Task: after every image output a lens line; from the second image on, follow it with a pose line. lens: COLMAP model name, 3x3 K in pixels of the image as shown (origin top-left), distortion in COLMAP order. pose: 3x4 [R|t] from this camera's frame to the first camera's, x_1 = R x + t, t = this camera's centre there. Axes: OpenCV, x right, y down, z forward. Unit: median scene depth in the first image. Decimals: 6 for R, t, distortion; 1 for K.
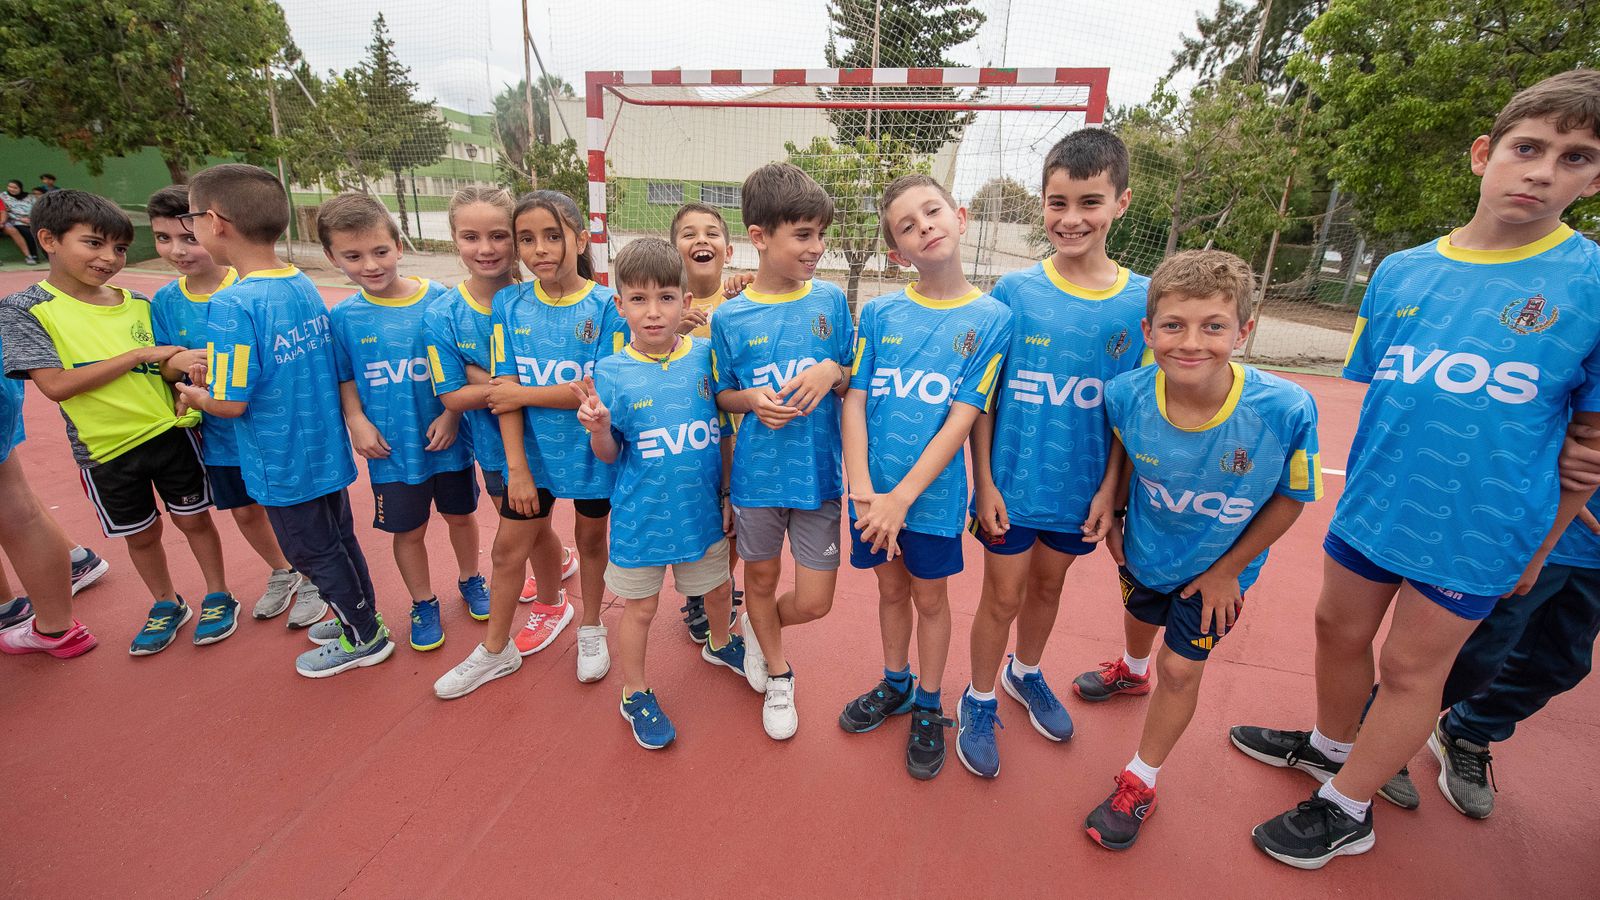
lens RADIAL K [[642.0, 0, 804.4], [0, 642.0, 426.0], [0, 0, 1]] dist [-0.014575, -0.001417]
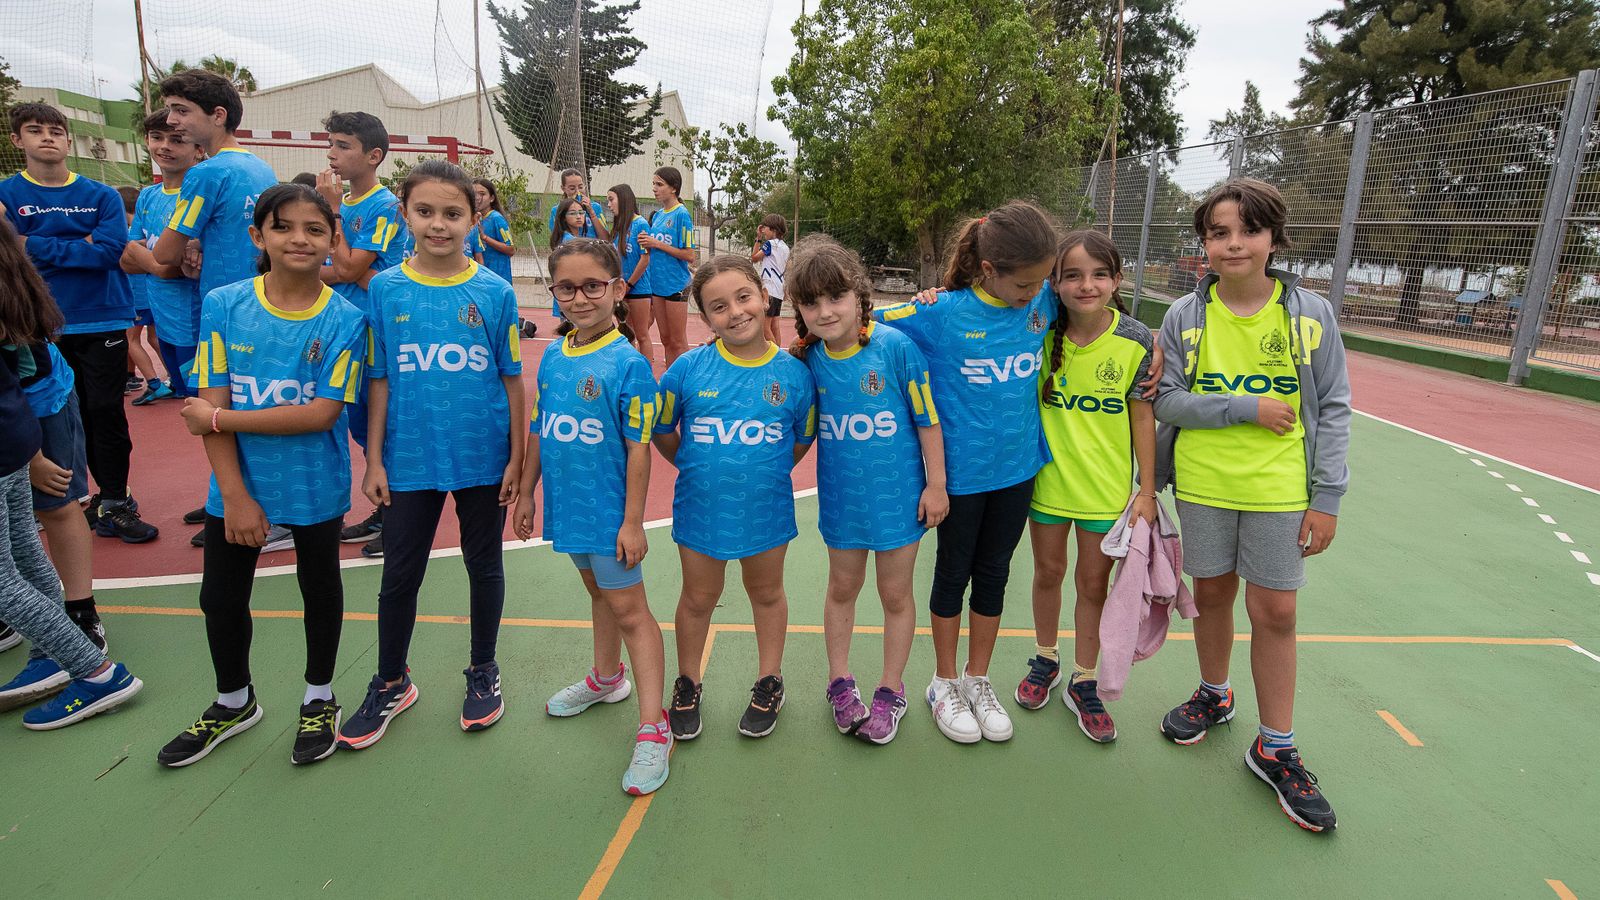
lens RADIAL K [[770.0, 0, 829.8], [0, 770.0, 404.1], [0, 0, 1]] dist [-0.012840, -0.002038]
pose [[0.960680, -0.067980, 0.269207, 0.181427], [0.091396, 0.992955, -0.075411, 0.100789], [-0.262184, 0.097050, 0.960125, -0.287241]]
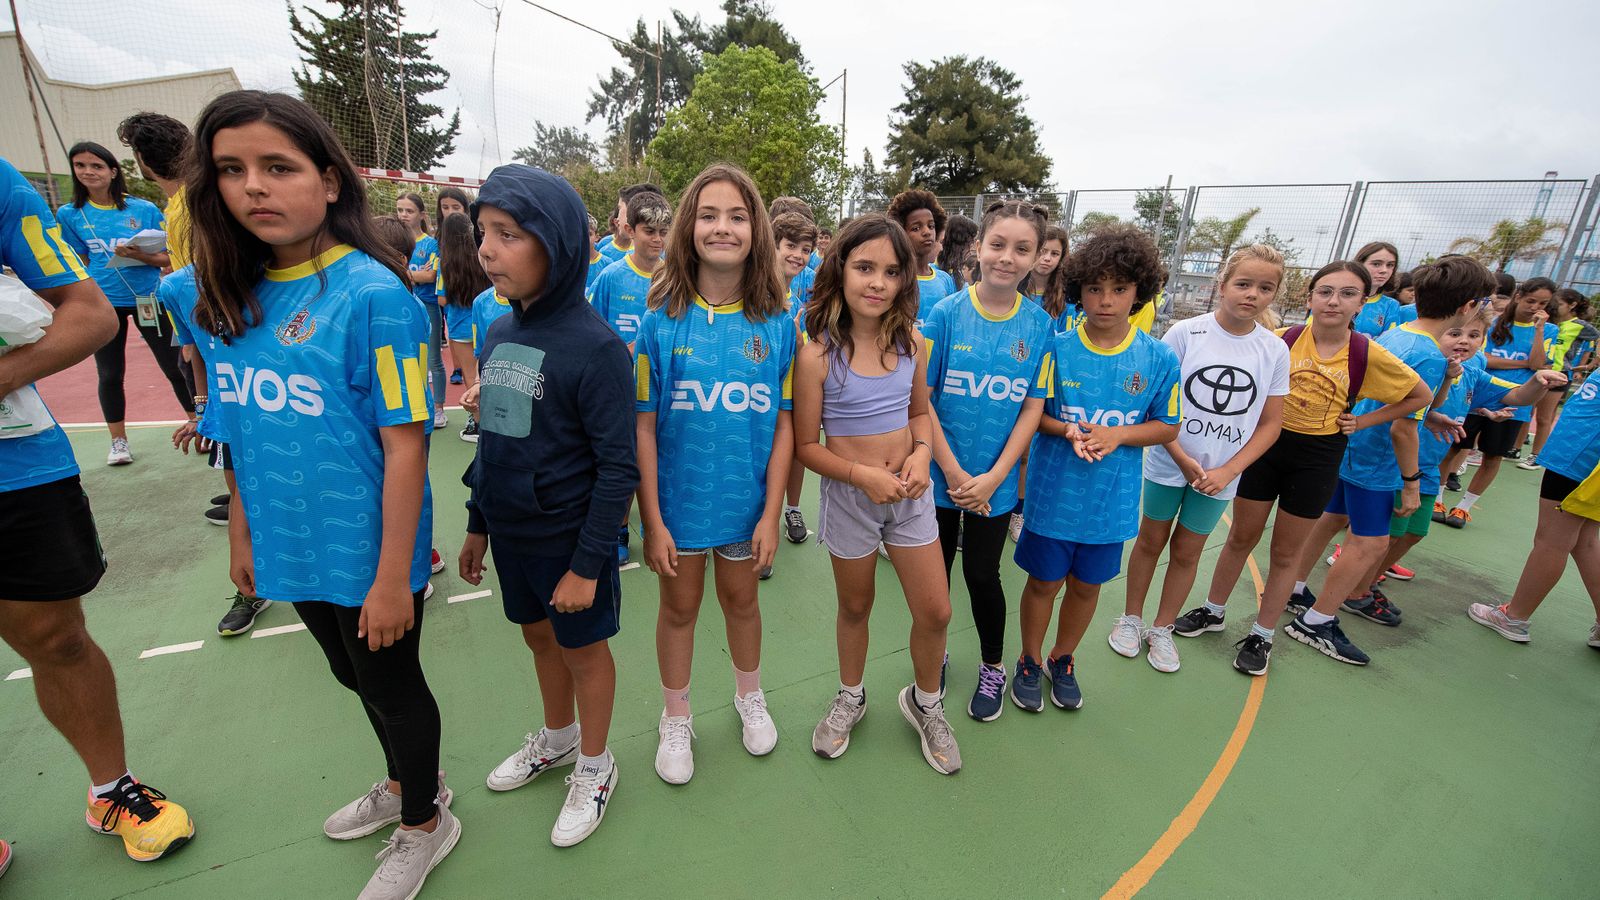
lens RADIAL K [[642.0, 0, 805.8], [0, 642.0, 449.9], [0, 0, 1]] dist [-0.014575, -0.001417]
pose [[0.711664, -0.205940, 0.671657, -0.218147], [0.188101, 0.977019, 0.100264, 0.112604], [-0.676869, 0.054985, 0.734047, -0.388586]]
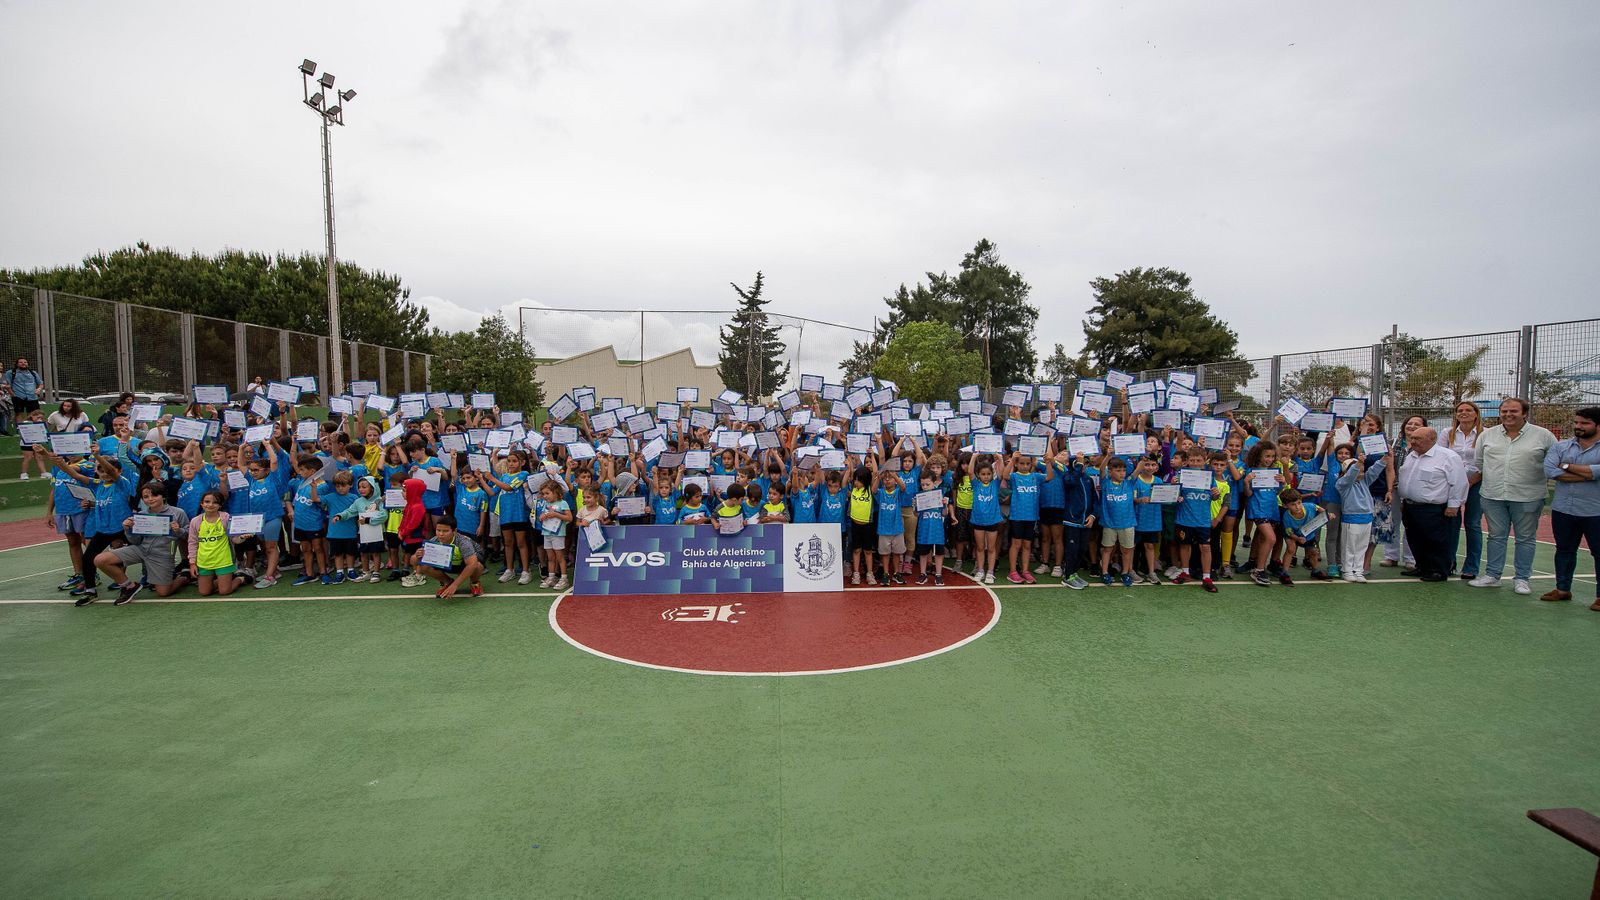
lens RADIAL K [[642.0, 0, 801.4], [0, 642.0, 447.9], [0, 0, 1]] dist [-0.014575, -0.001417]
pose [[0.957173, -0.063282, 0.282516, -0.380160], [0.135739, 0.960011, -0.244853, 0.359488], [-0.255723, 0.272715, 0.927487, -1.199286]]
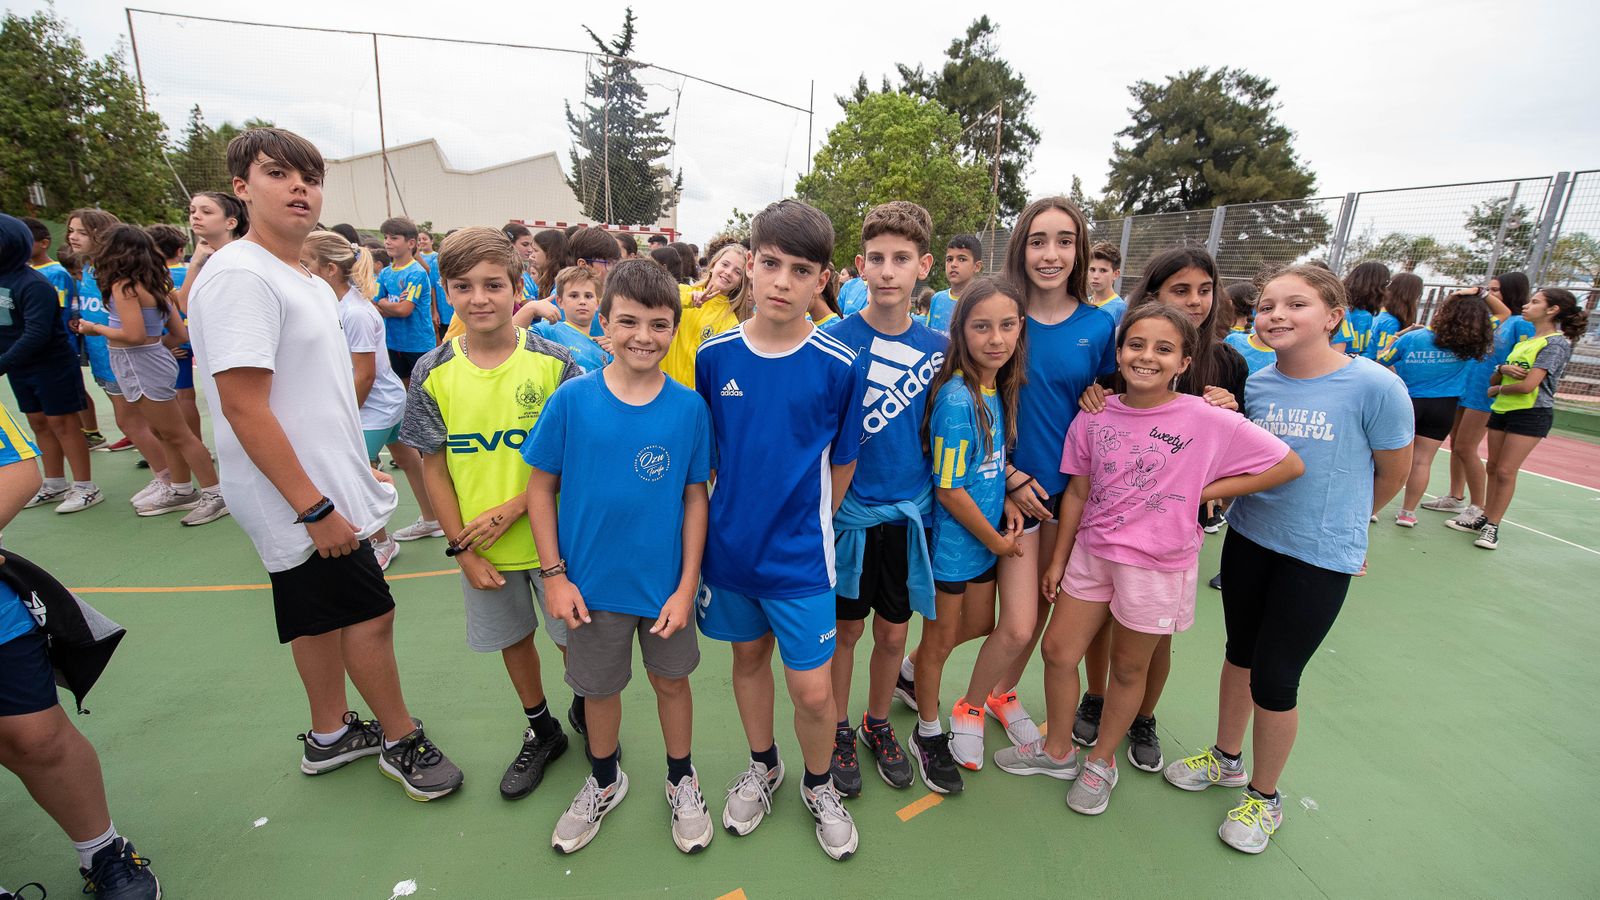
lens RADIAL K [[642.0, 0, 804.2], [0, 642.0, 445.0], [0, 0, 1]] dist [-0.014575, -0.001417]
pose [[0.930456, -0.093504, 0.354273, -0.050636], [0.107328, 0.994032, -0.019527, 0.170866], [-0.350333, 0.056192, 0.934938, -0.545040]]
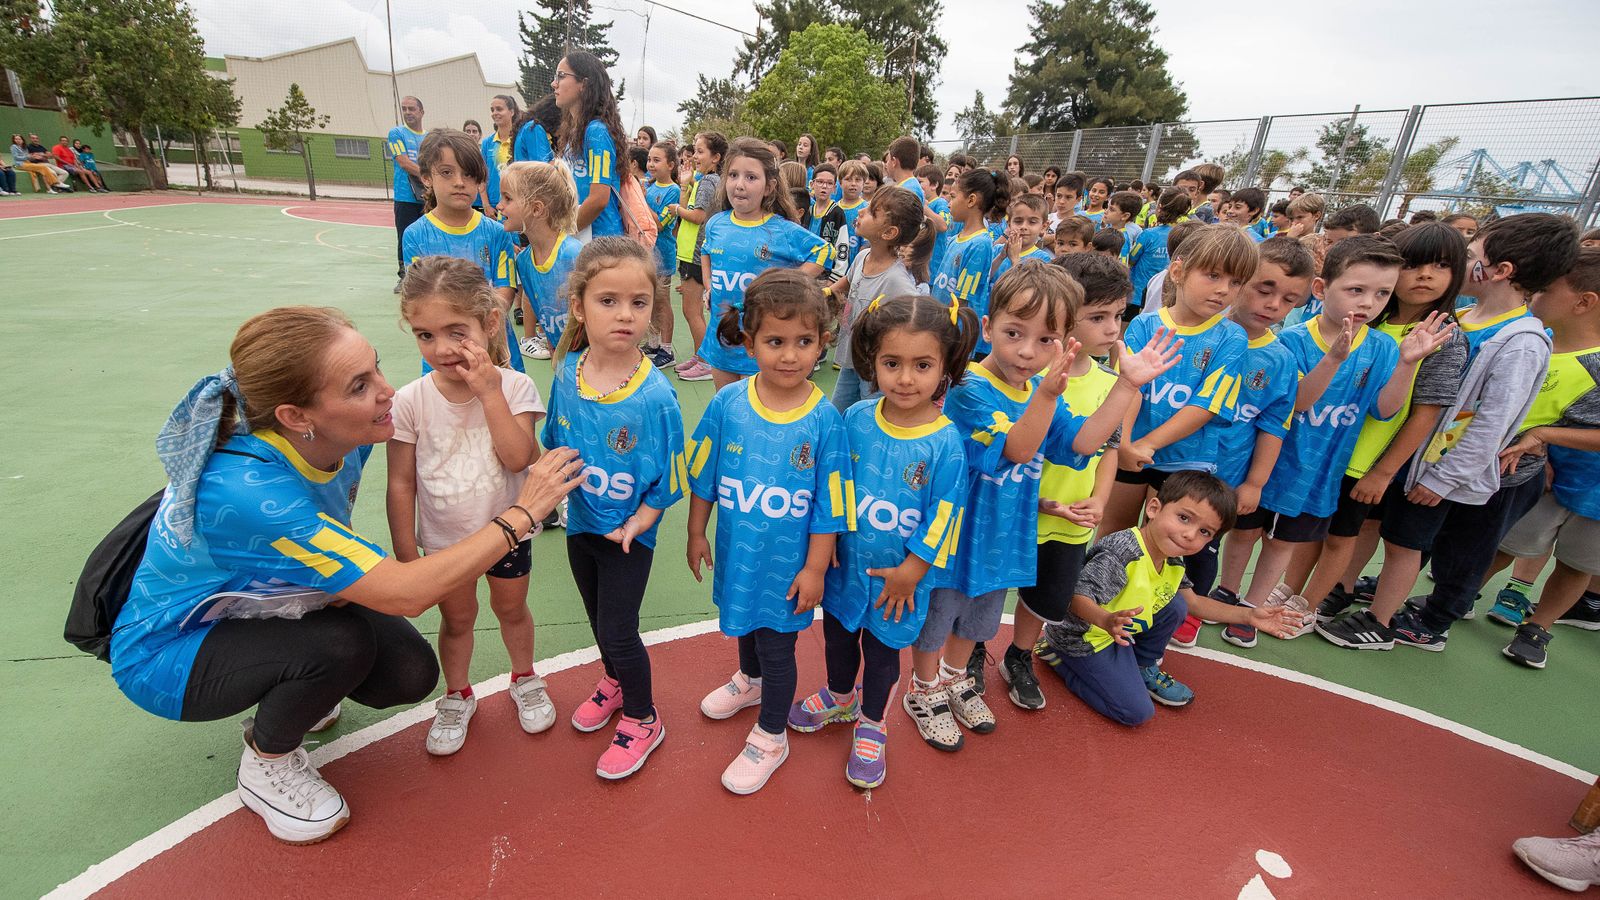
lens RADIAL K [[689.6, 0, 745.3], [0, 689.6, 444.8], [0, 0, 1]] dist [-0.012761, -0.002033]
pose [[0.898381, -0.146353, 0.414116, -0.319378], [0.119550, 0.988733, 0.090078, 0.268506], [-0.422633, -0.031416, 0.905756, -0.826717]]
